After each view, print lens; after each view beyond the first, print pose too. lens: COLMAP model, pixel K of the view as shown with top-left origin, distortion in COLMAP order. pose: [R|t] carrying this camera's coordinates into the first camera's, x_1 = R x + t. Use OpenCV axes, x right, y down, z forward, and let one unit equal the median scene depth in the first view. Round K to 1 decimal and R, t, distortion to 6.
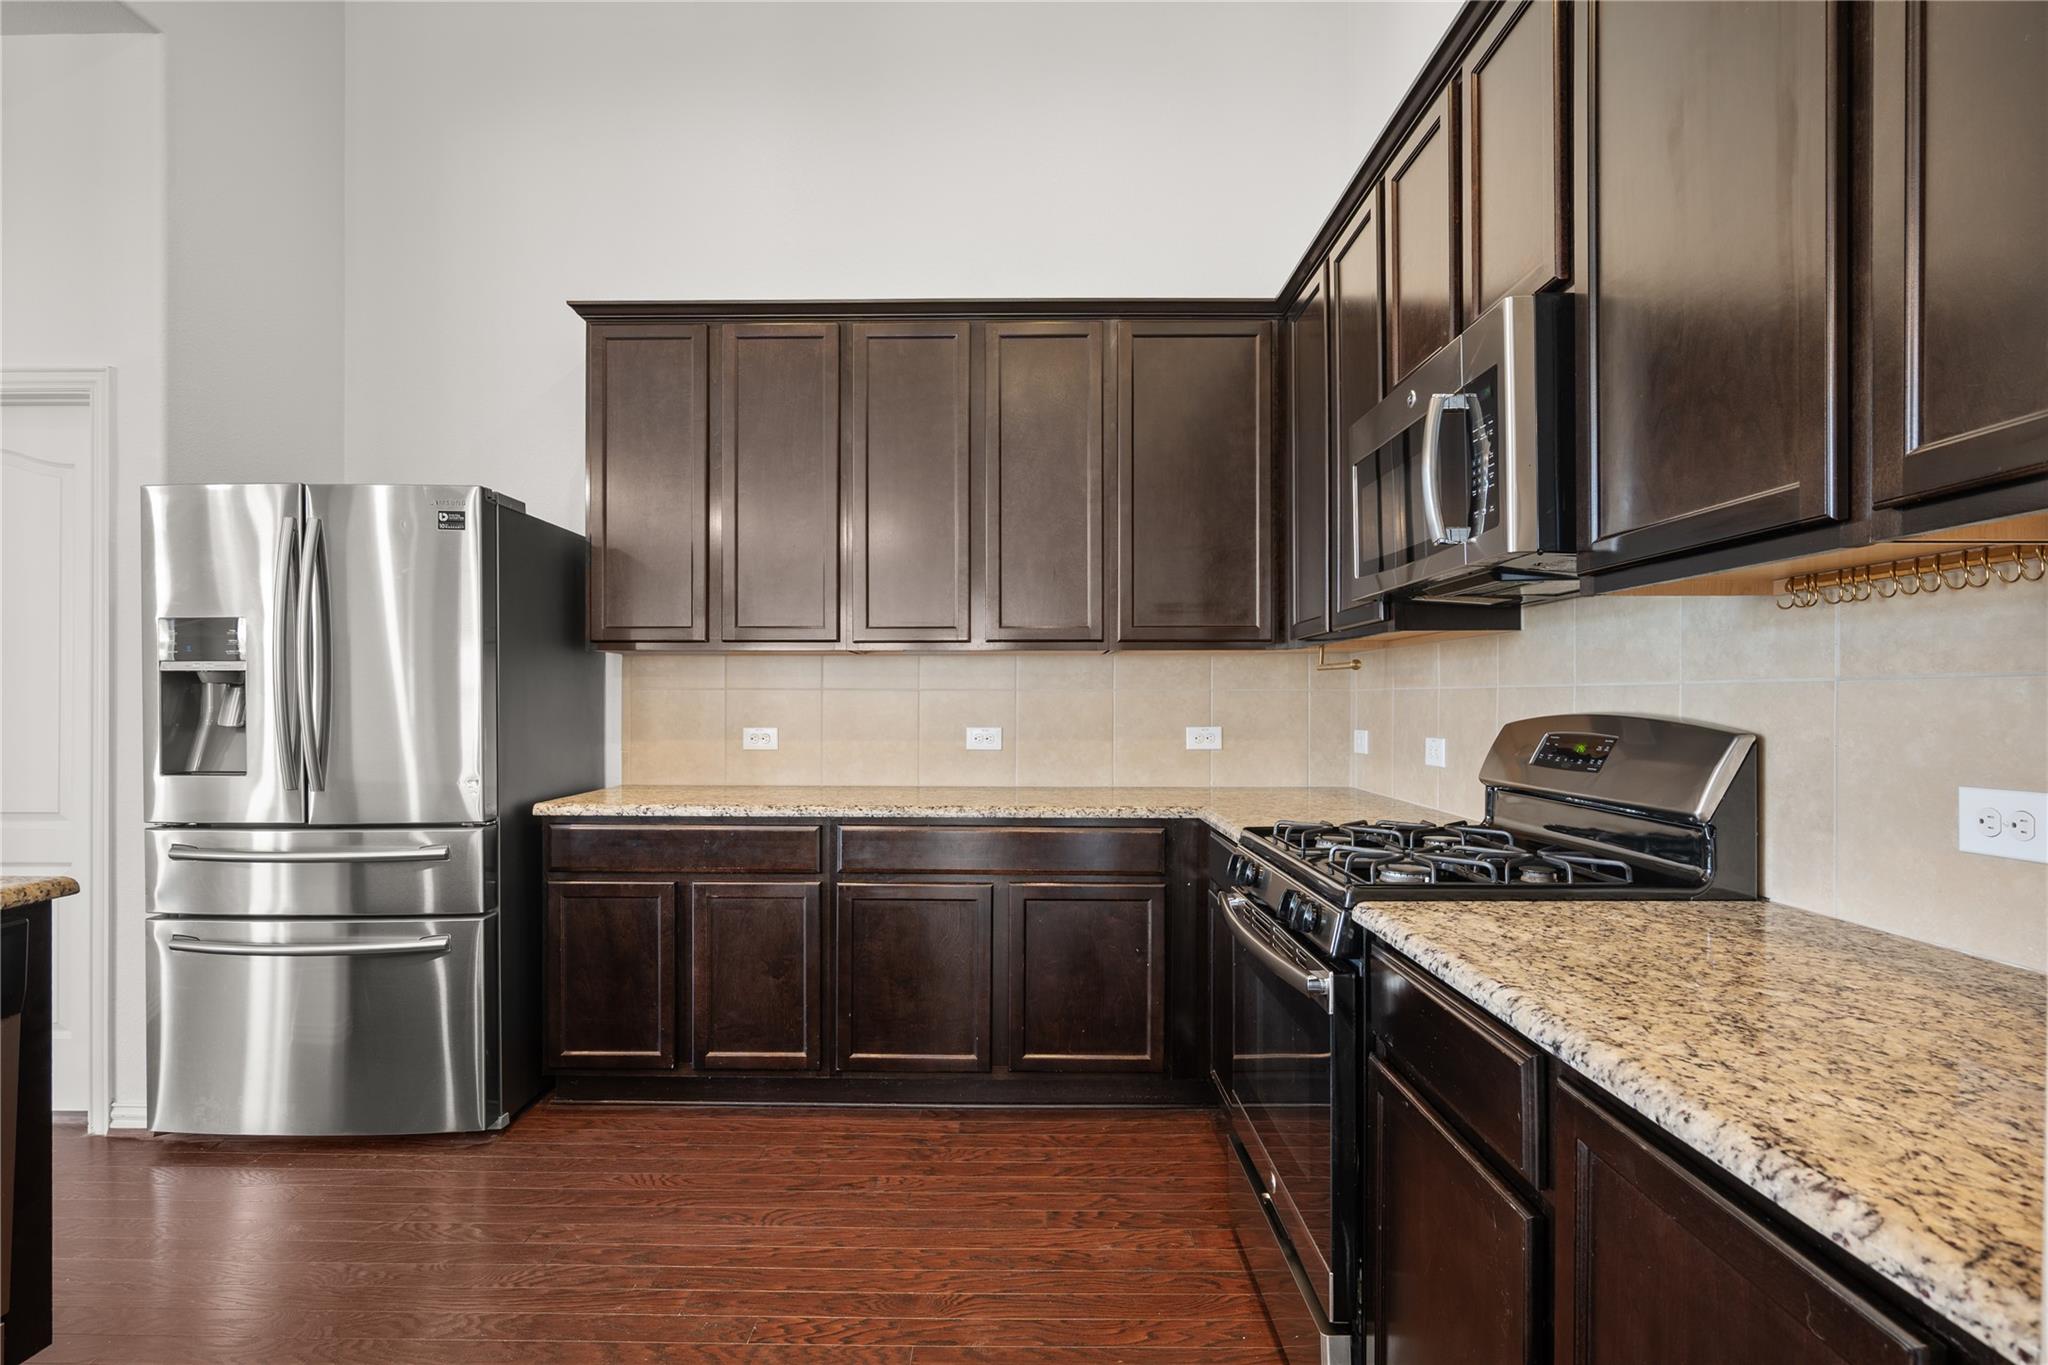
lens RADIAL K [[1021.4, 0, 1022.8], [0, 1021.4, 695.4], [0, 0, 1]] dist [-0.013310, 0.001629]
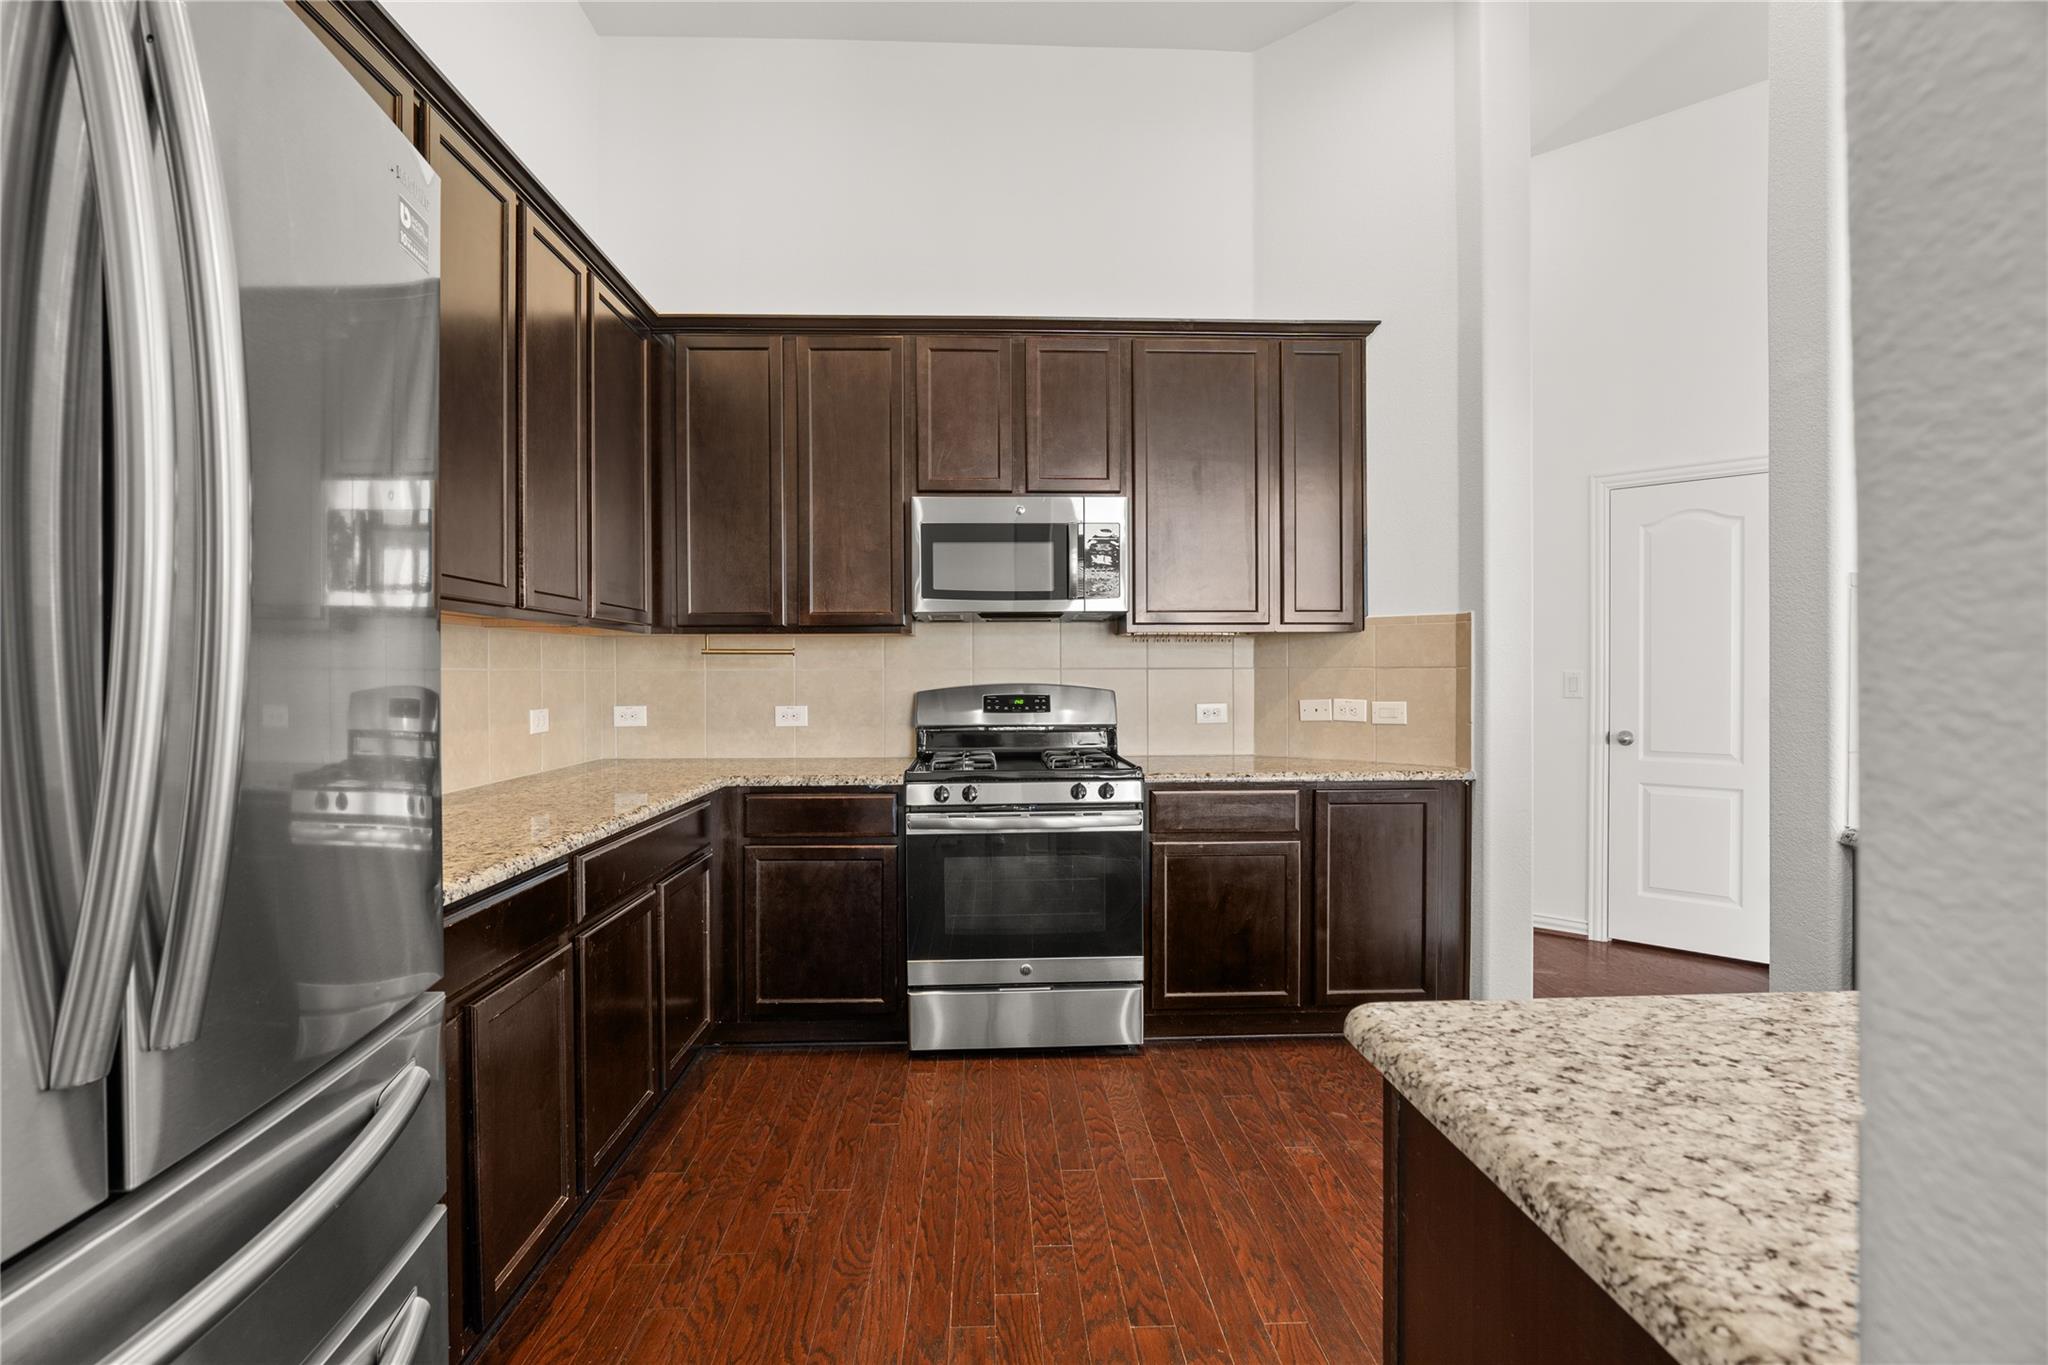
lens RADIAL K [[964.4, 0, 1016.0], [0, 964.4, 677.9], [0, 0, 1]] dist [-0.014588, 0.000827]
pose [[-0.048159, -0.003247, 0.998834, -0.978084], [0.003074, 0.999989, 0.003399, 0.000411], [-0.998835, 0.003234, -0.048149, 0.813189]]
